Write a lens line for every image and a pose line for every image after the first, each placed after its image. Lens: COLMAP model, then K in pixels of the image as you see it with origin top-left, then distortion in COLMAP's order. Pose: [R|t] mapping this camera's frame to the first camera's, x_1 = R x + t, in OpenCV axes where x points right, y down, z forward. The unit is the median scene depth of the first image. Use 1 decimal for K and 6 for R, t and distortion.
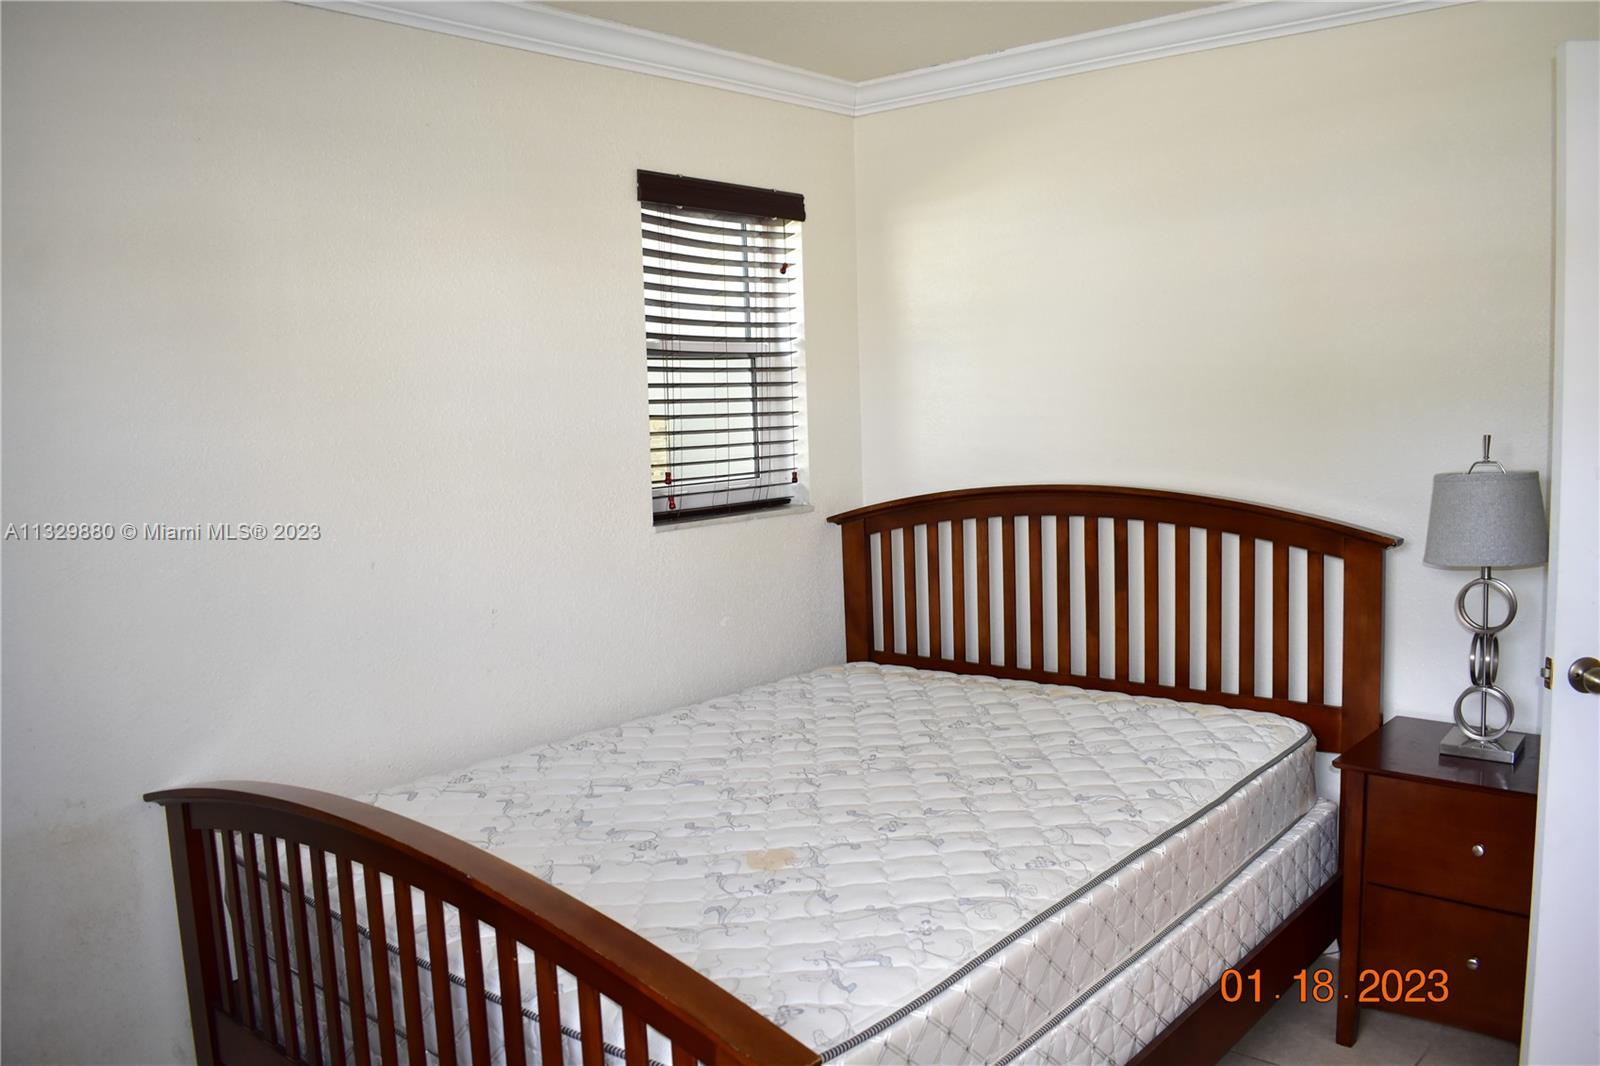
lens RADIAL K [[1251.7, 0, 791.7], [0, 1251.7, 532.6], [0, 0, 1]] dist [-0.094293, 0.015606]
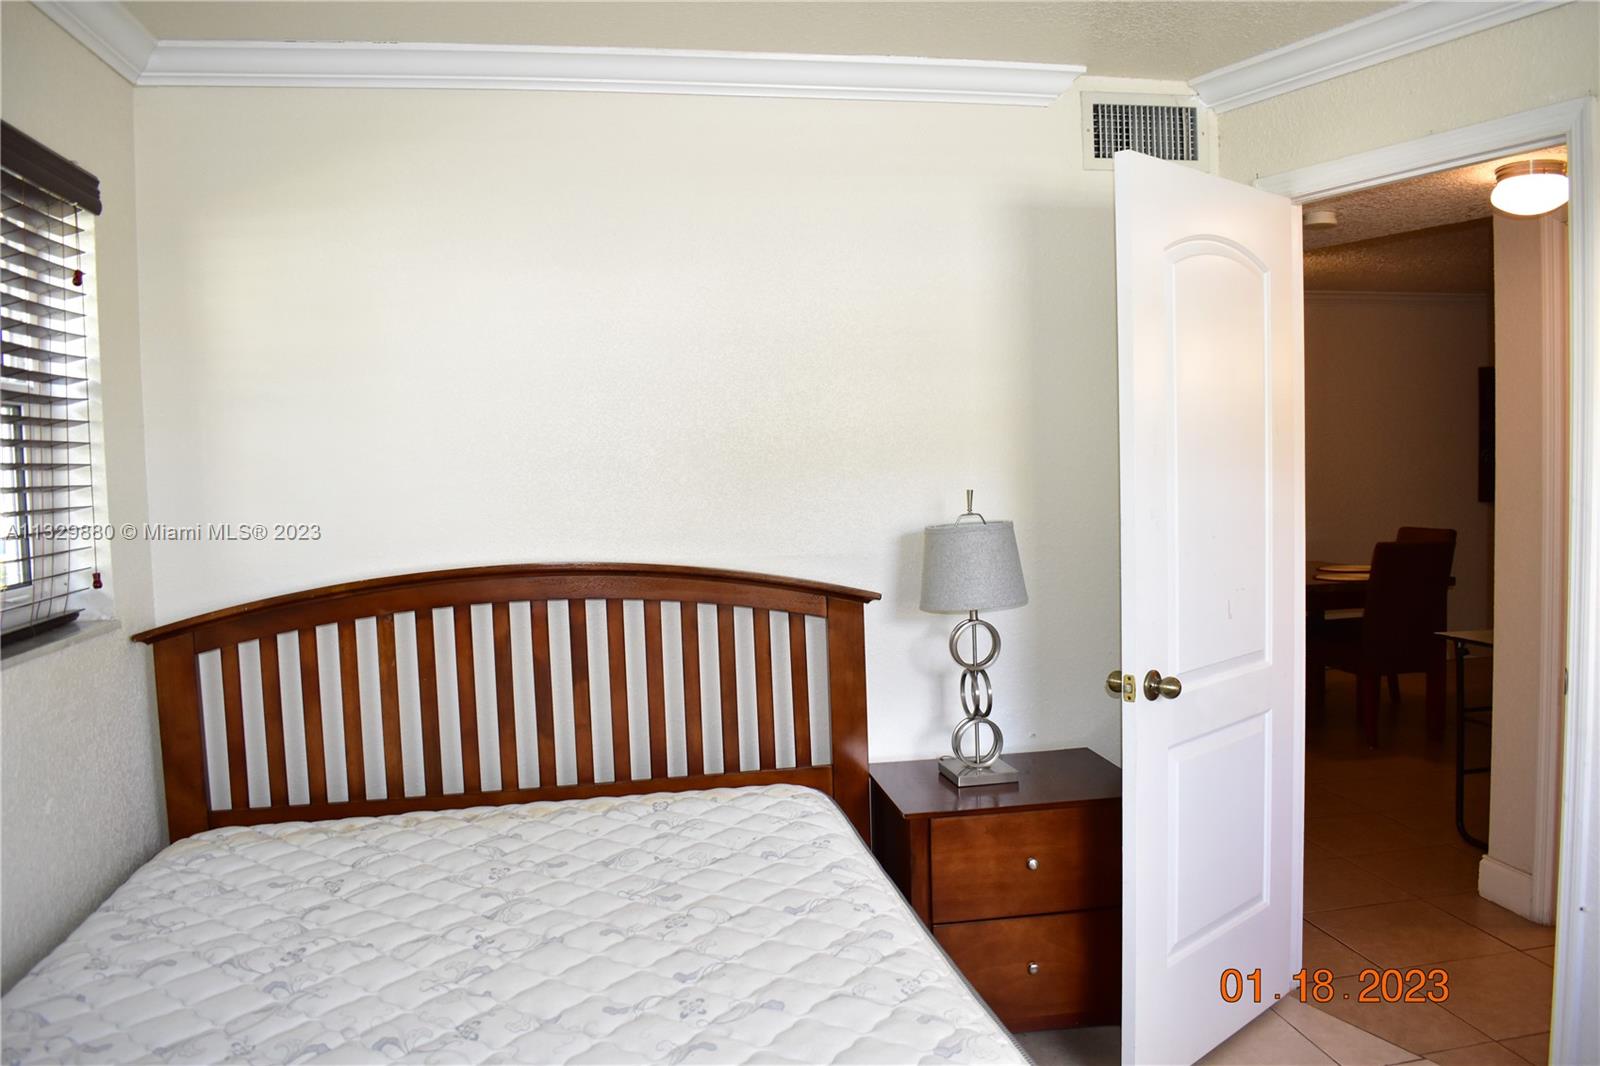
lens RADIAL K [[1251.7, 0, 802.2], [0, 1251.7, 537.5], [0, 0, 1]] dist [-0.094293, 0.015606]
pose [[0.616558, -0.033550, 0.786594, -0.347829], [0.092884, 0.995214, -0.030358, -0.014098], [-0.781811, 0.091780, 0.616724, 0.349132]]
